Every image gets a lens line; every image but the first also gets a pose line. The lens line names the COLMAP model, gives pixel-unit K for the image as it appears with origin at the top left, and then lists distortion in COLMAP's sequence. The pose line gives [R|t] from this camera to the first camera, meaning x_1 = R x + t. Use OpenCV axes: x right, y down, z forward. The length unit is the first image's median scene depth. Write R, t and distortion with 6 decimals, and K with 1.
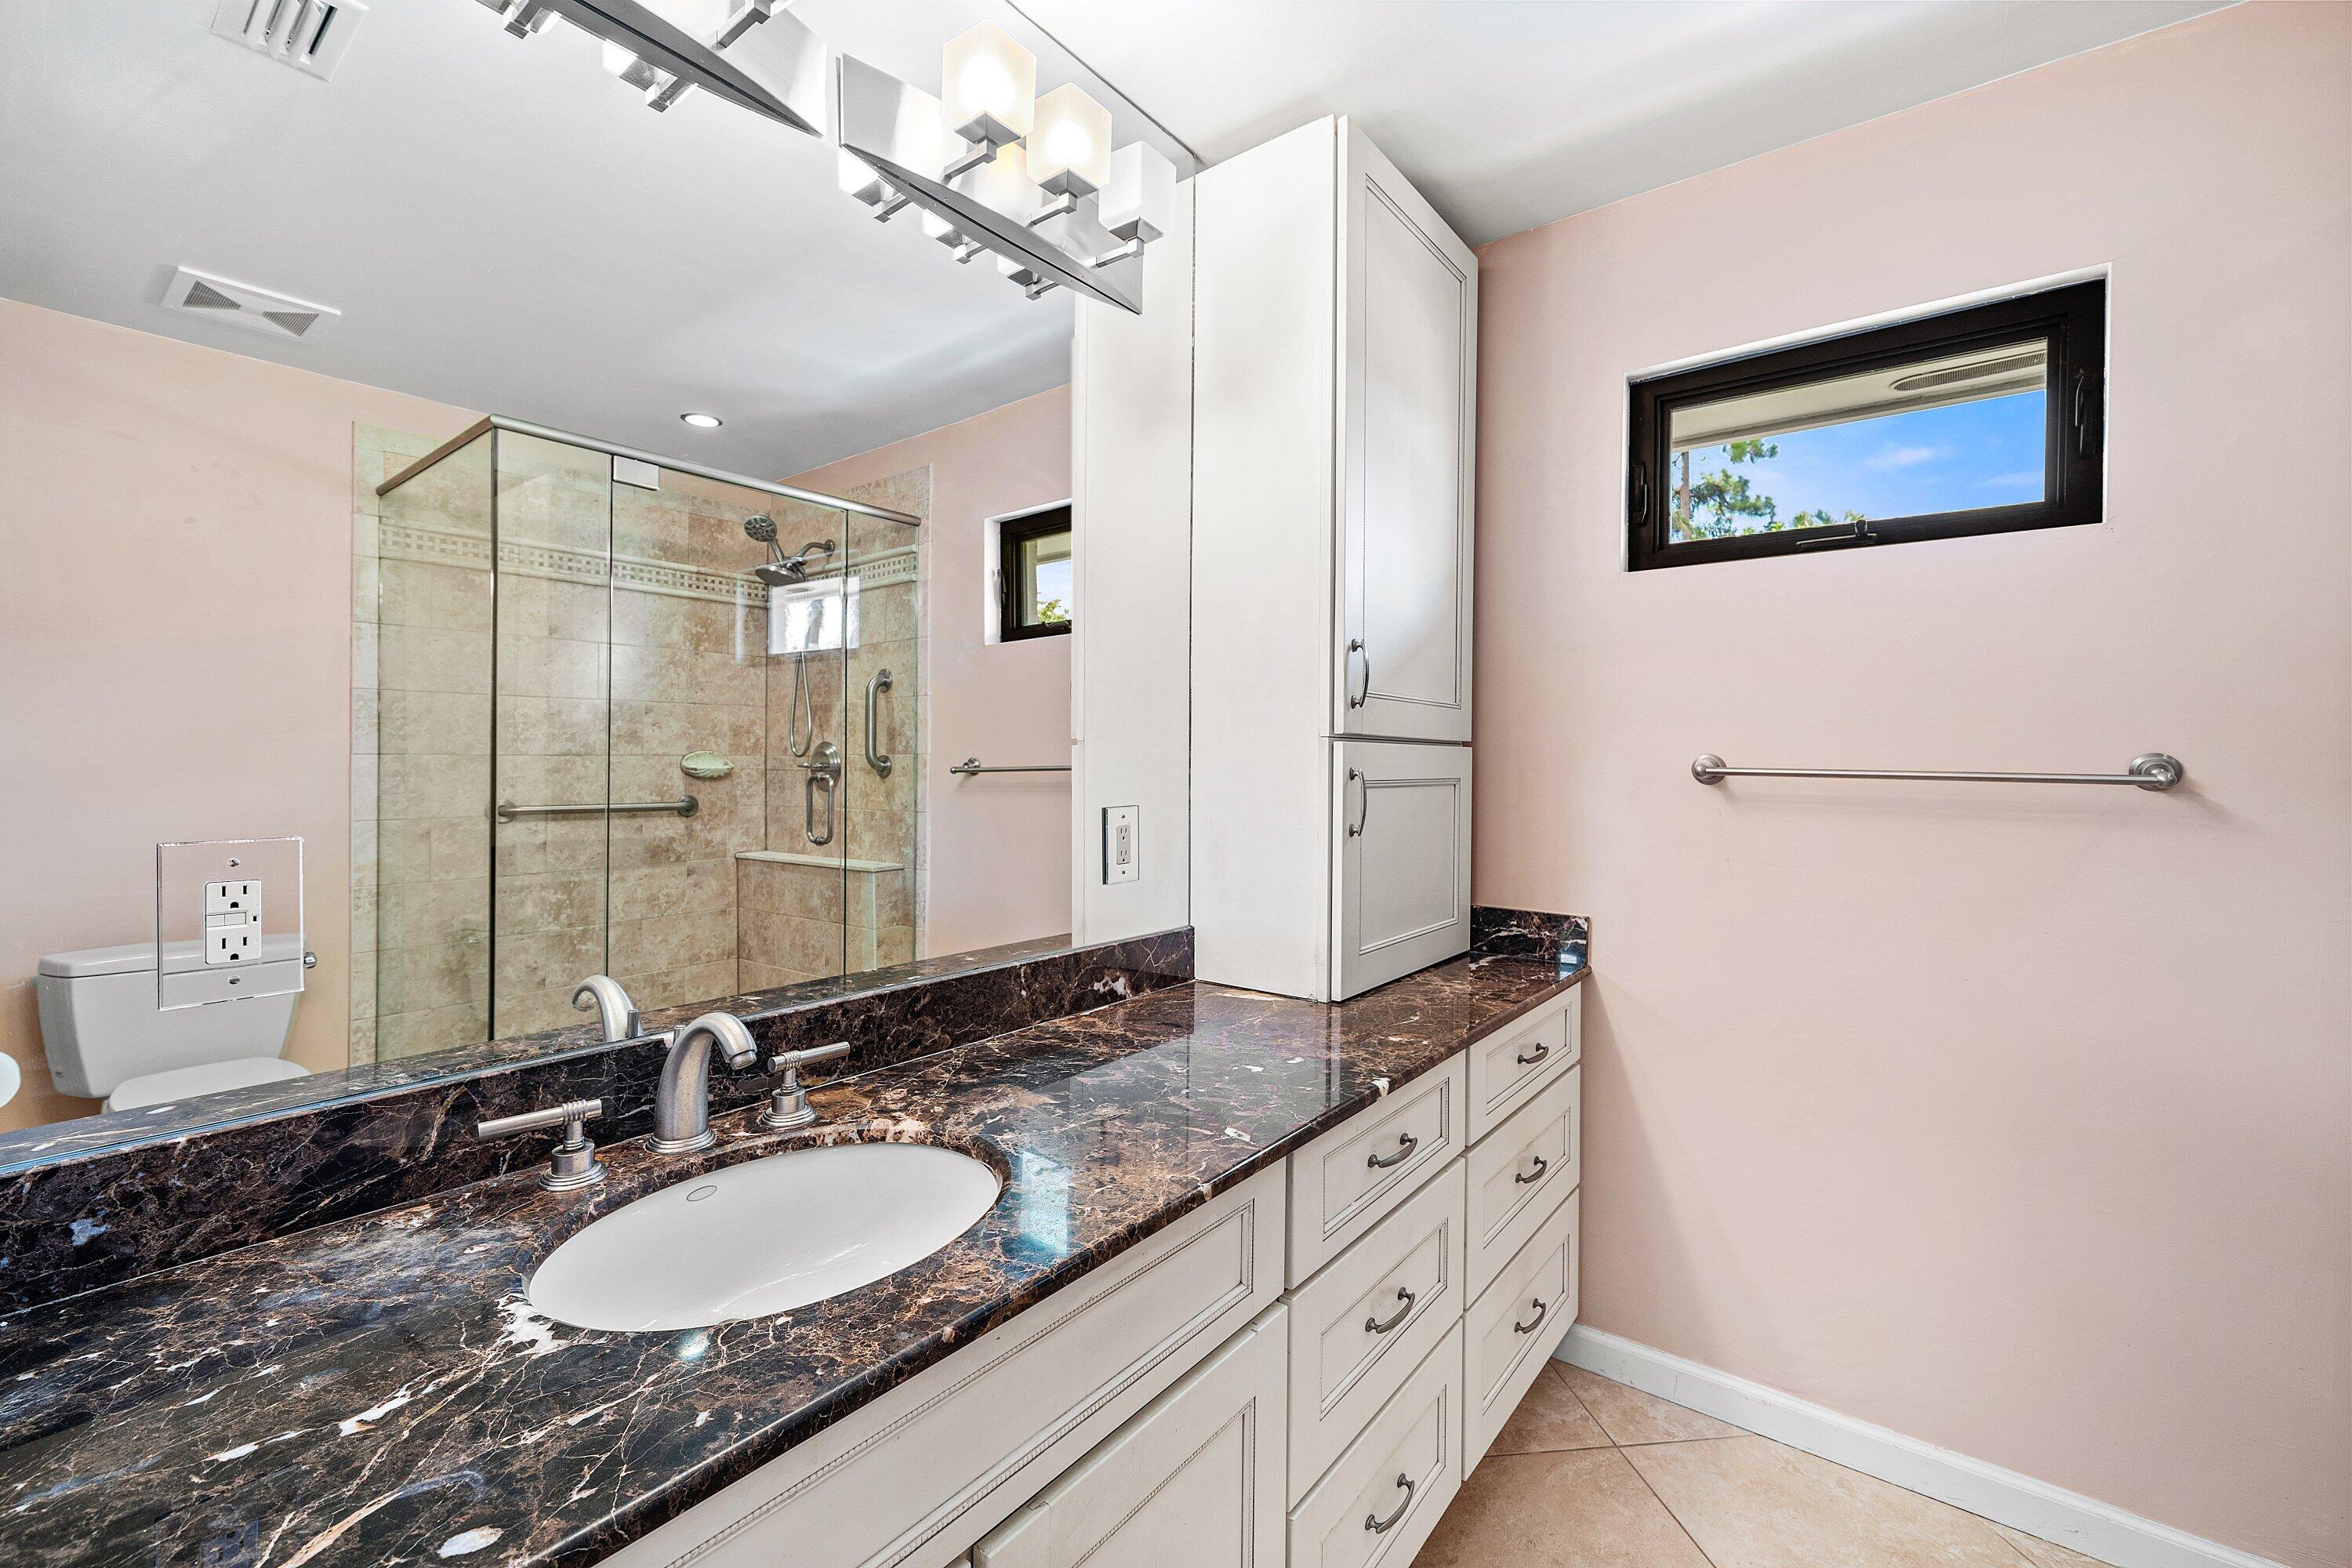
lens RADIAL K [[974.0, 0, 1172.2], [0, 974.0, 775.1], [0, 0, 1]] dist [0.001894, -0.000666]
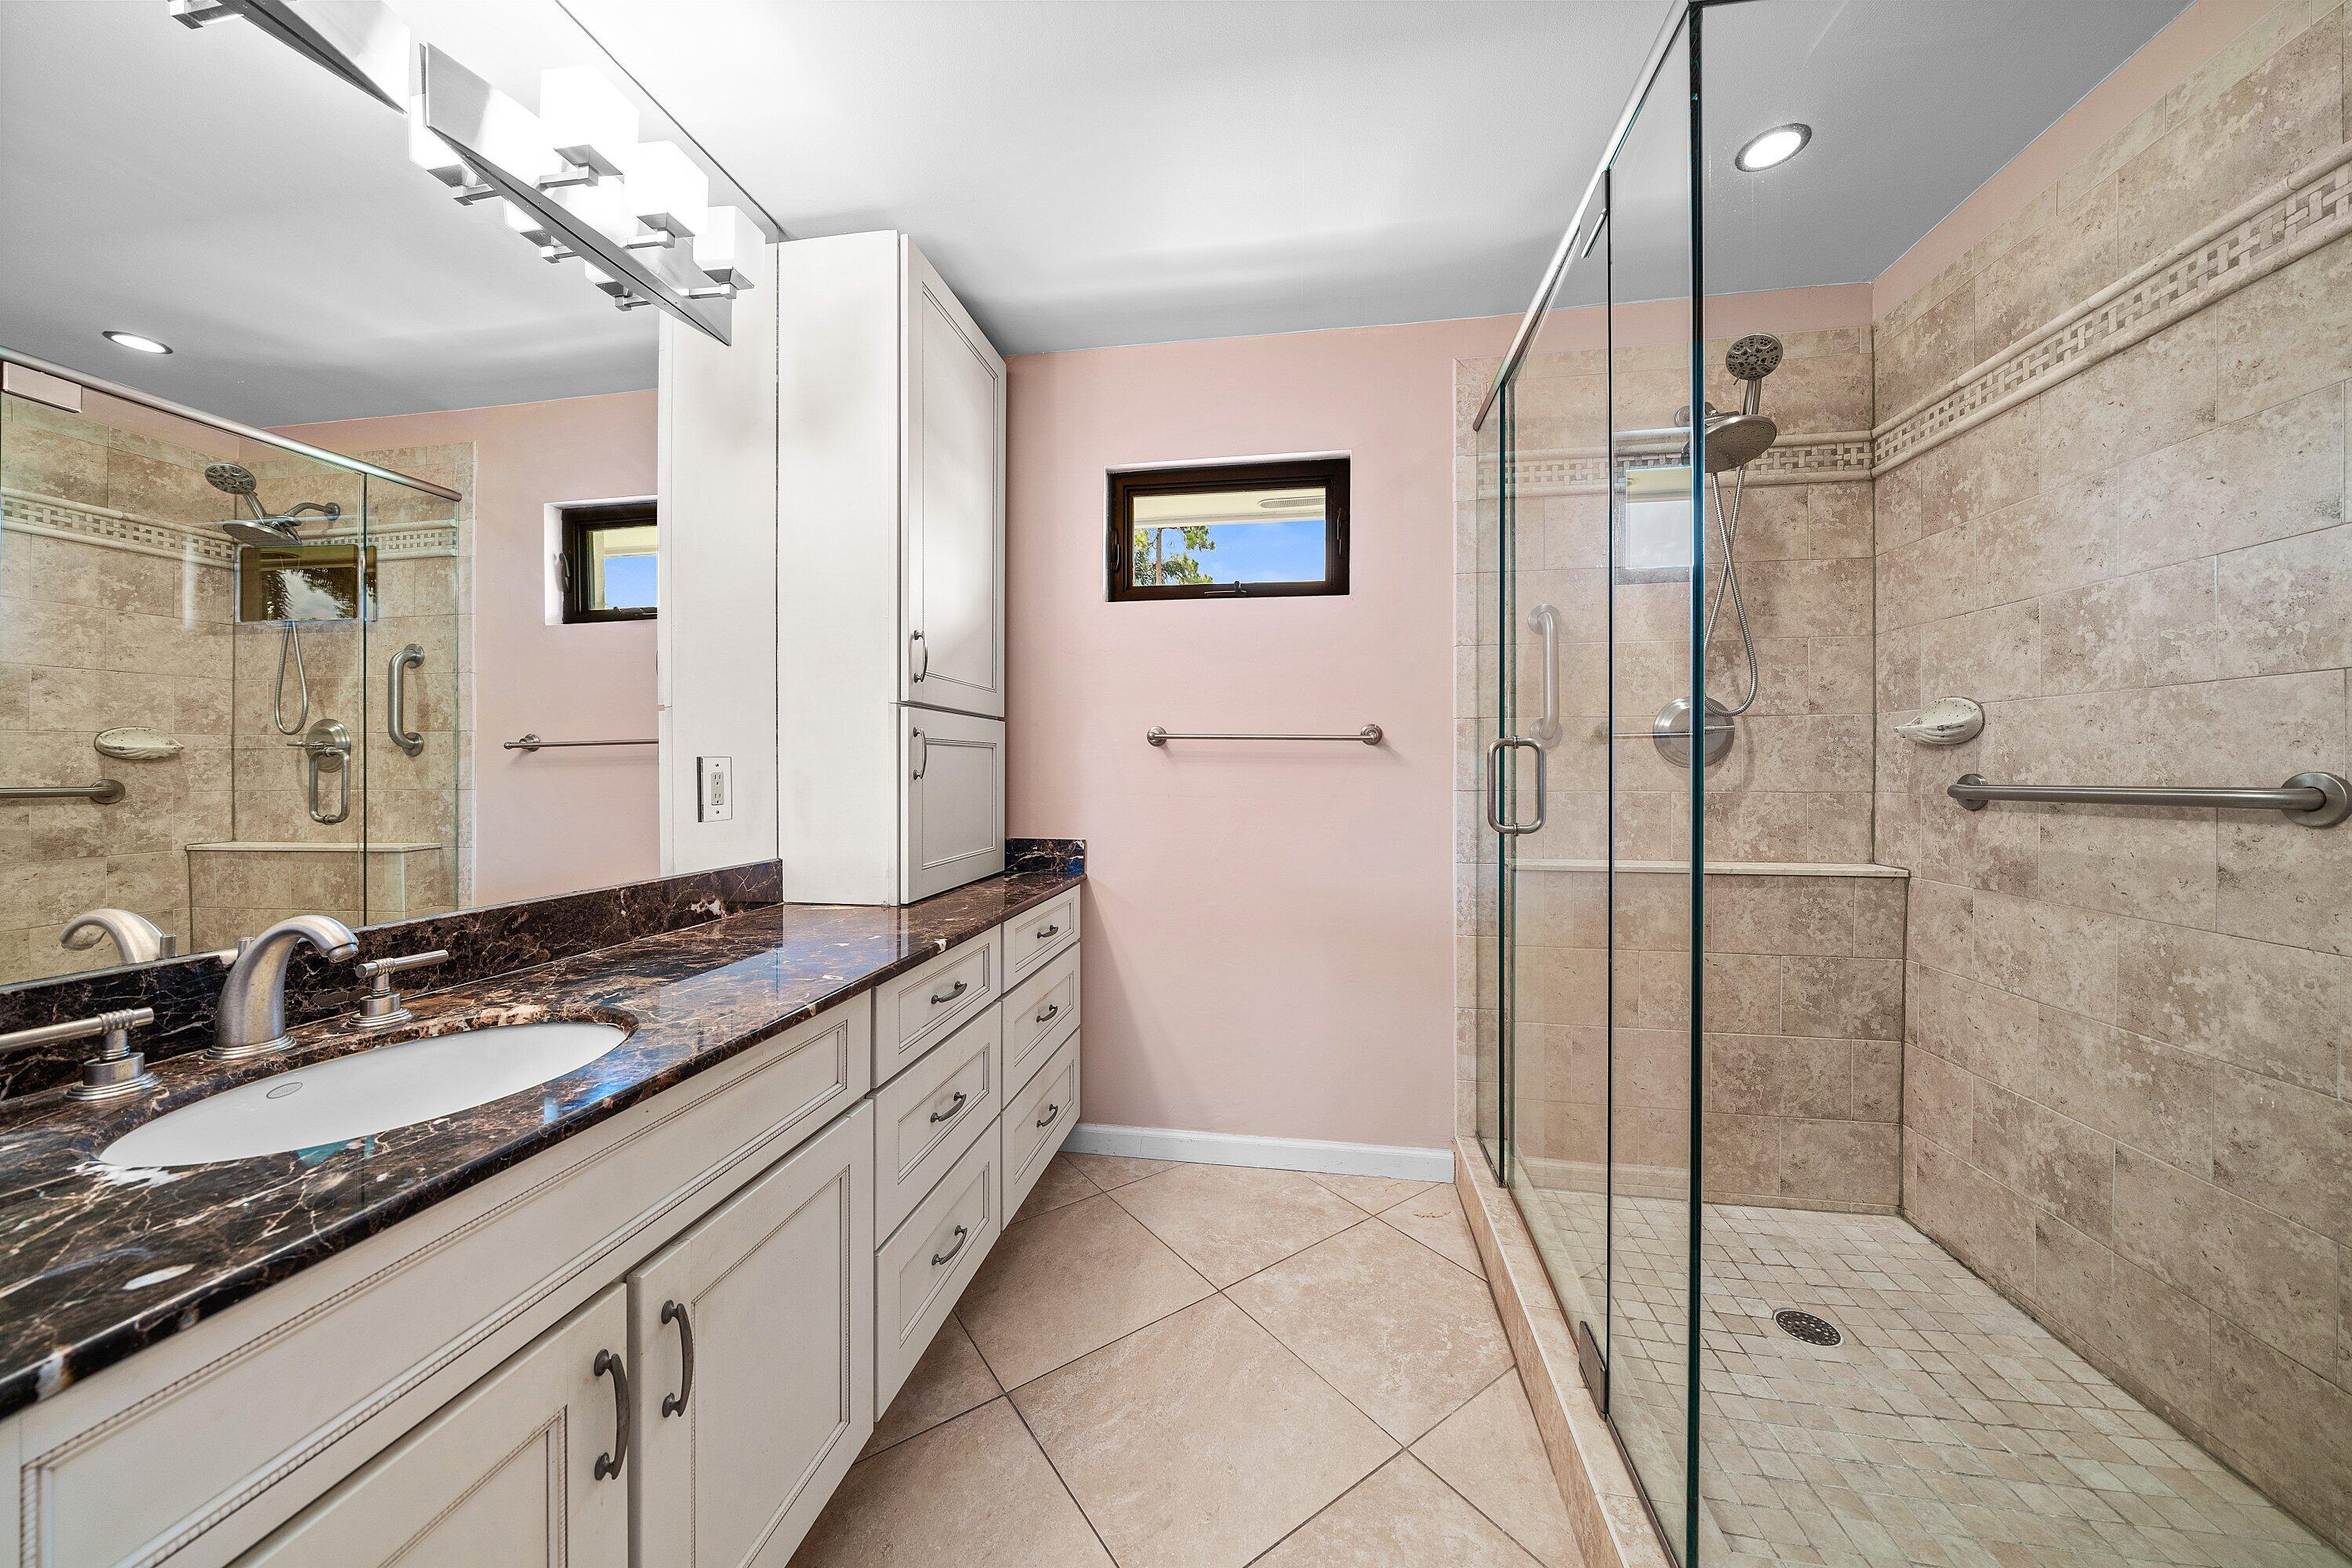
lens RADIAL K [[818.2, 0, 1173.5], [0, 818.2, 778.1], [0, 0, 1]] dist [-0.006236, 0.000104]
pose [[0.879335, -0.007020, 0.476152, -0.036447], [0.008835, 0.999960, -0.001573, 0.067572], [-0.476122, 0.005590, 0.879361, -0.143362]]
